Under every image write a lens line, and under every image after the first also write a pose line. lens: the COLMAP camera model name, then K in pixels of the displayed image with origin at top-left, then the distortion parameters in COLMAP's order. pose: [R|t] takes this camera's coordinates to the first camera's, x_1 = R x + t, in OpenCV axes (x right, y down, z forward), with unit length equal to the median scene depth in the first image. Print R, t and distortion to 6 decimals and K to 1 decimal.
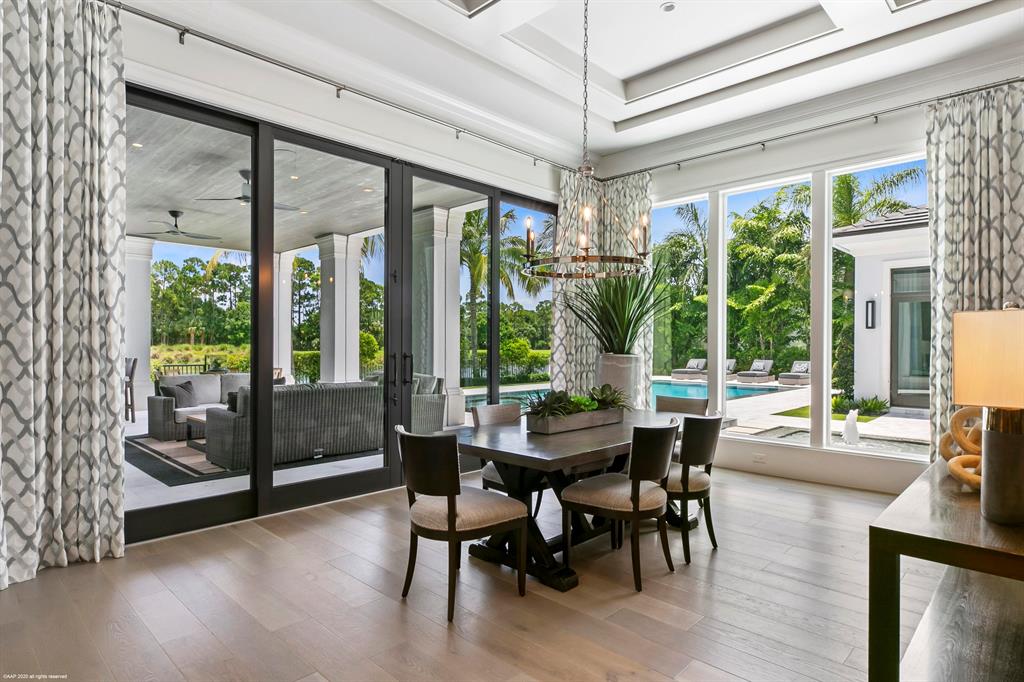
lens RADIAL K [[563.4, 0, 512.0], [0, 563.4, 341.0], [0, 0, 1]] dist [-0.000138, 0.001420]
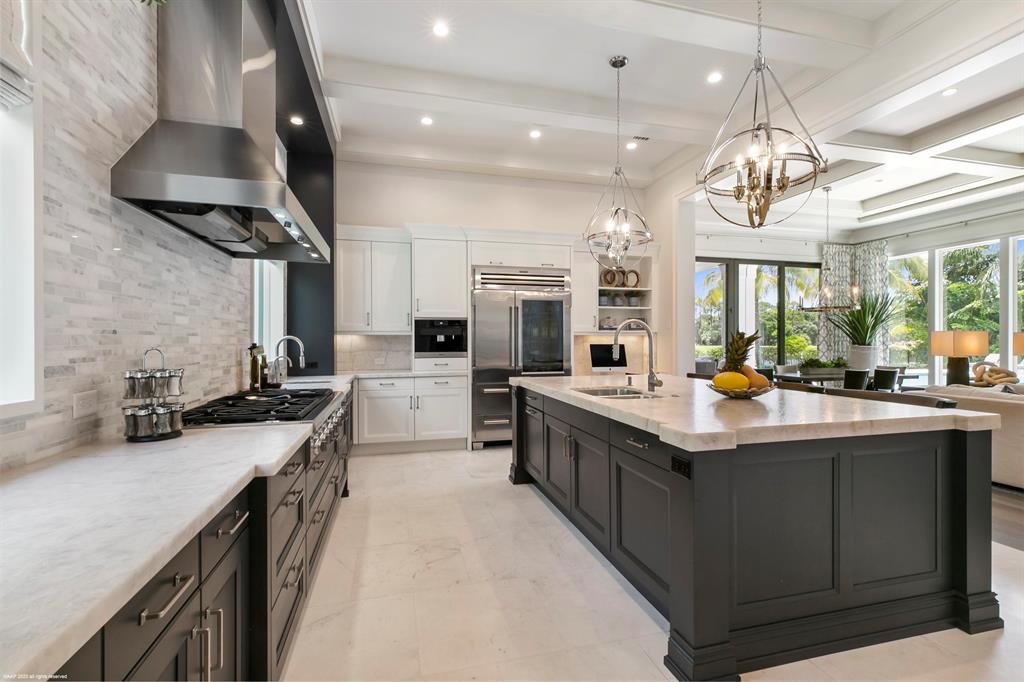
lens RADIAL K [[459.0, 0, 512.0], [0, 459.0, 341.0], [0, 0, 1]] dist [0.001473, 0.000211]
pose [[0.855506, -0.003798, -0.517780, -0.008374], [0.006437, 0.999974, 0.003300, -0.004301], [0.517754, -0.006157, 0.855508, -1.018762]]
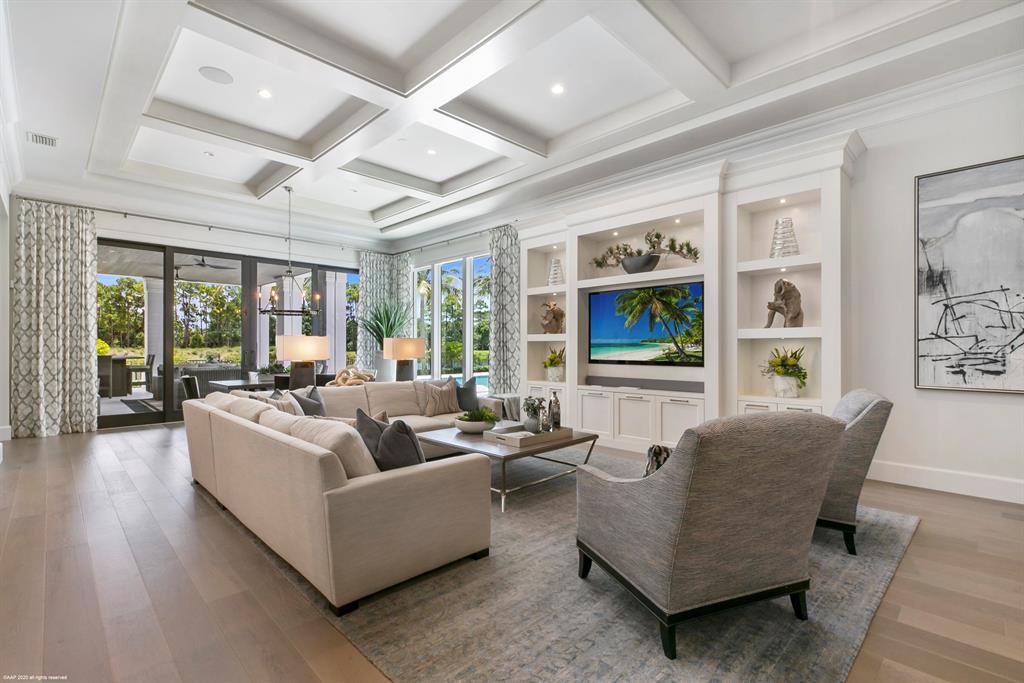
lens RADIAL K [[469.9, 0, 512.0], [0, 469.9, 341.5], [0, 0, 1]] dist [0.003275, 0.000324]
pose [[0.999745, -0.002115, -0.022500, 0.795094], [0.002036, 0.999992, -0.003531, -0.000959], [0.022508, 0.003484, 0.999741, -0.689584]]
